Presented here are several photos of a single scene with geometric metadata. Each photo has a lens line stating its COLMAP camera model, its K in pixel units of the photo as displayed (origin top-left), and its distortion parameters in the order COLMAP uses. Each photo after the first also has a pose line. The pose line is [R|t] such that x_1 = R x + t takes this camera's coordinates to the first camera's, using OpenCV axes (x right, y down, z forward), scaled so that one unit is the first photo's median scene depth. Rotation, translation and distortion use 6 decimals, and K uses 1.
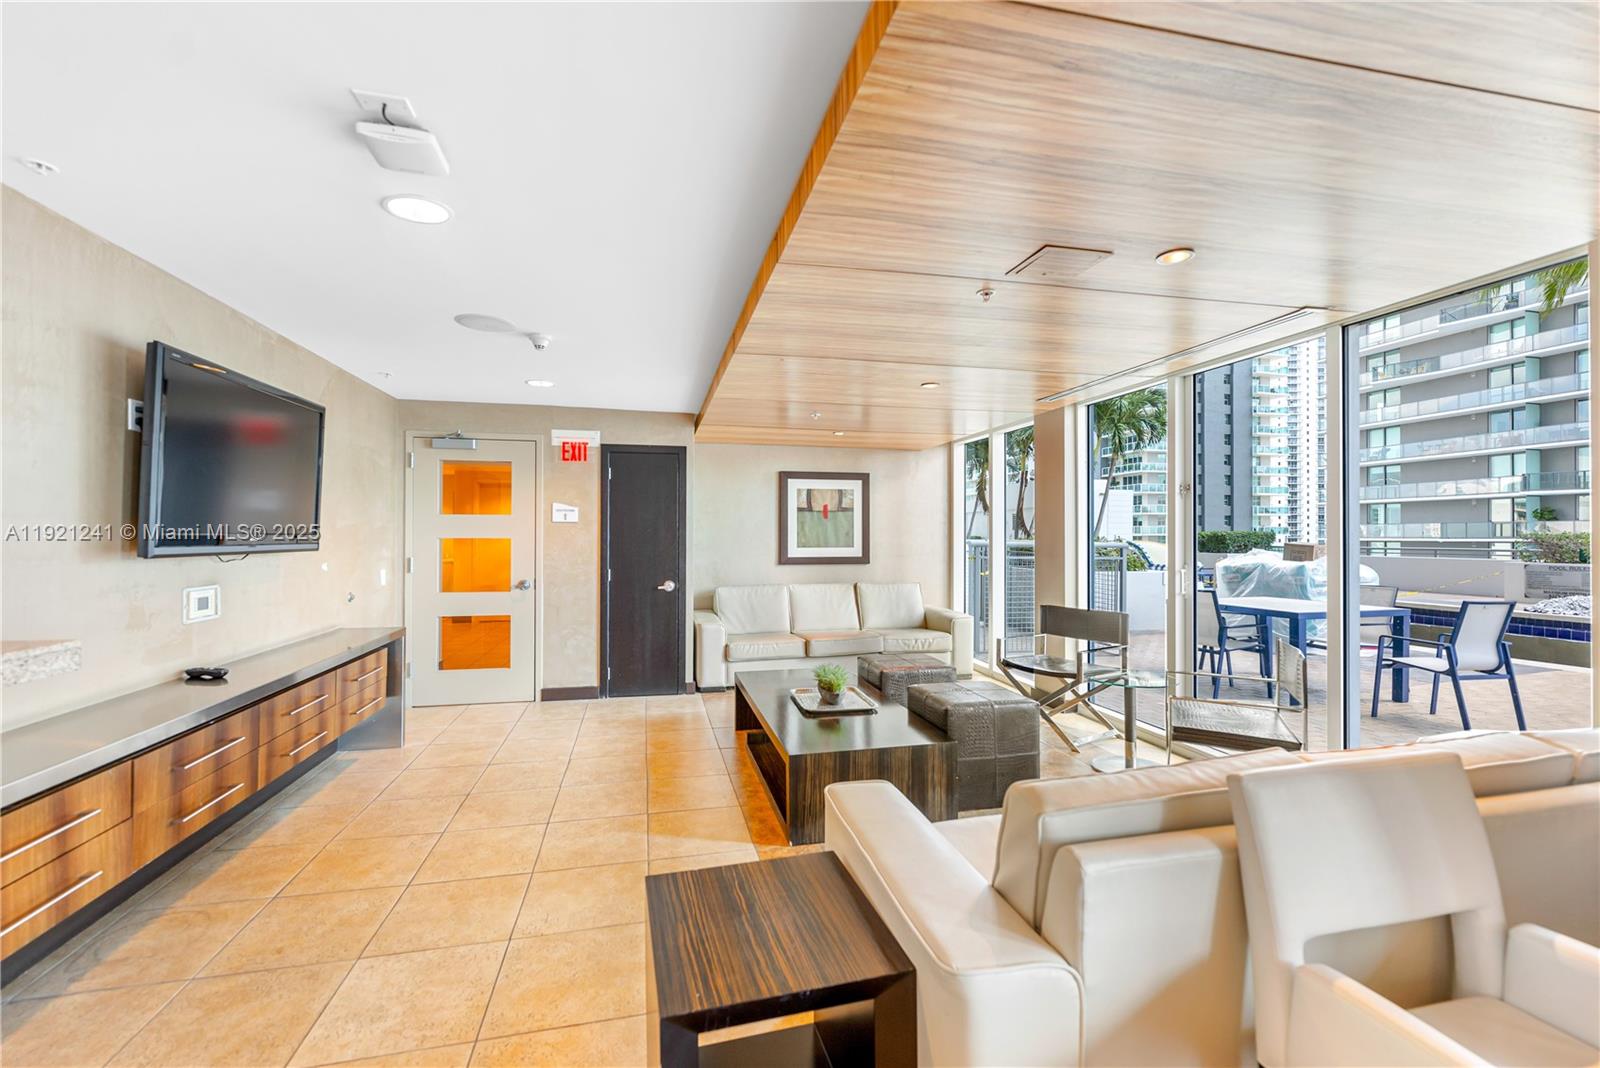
lens RADIAL K [[643.7, 0, 798.0], [0, 643.7, 542.4], [0, 0, 1]] dist [0.000280, 0.000096]
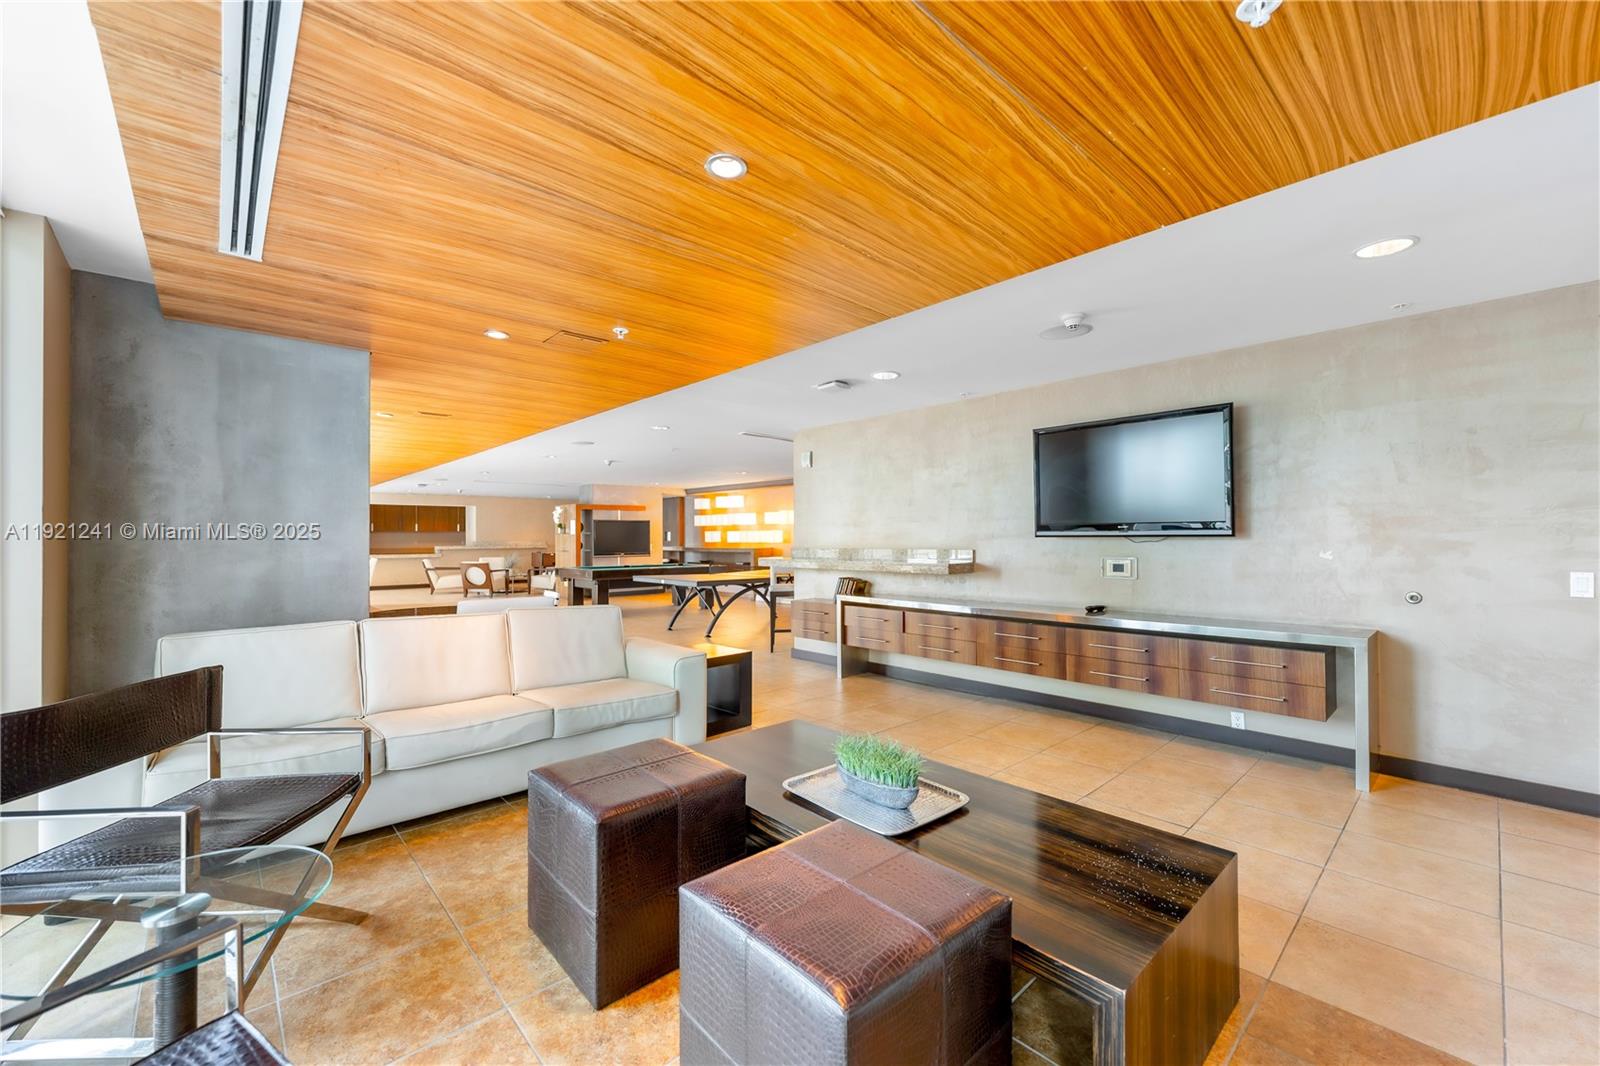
lens RADIAL K [[643.7, 0, 798.0], [0, 643.7, 541.4], [0, 0, 1]] dist [0.000280, 0.000096]
pose [[-0.876706, 0.003241, -0.481016, 0.513798], [0.001142, 0.999989, 0.004656, 0.020809], [0.481026, 0.003532, -0.876699, 1.981908]]
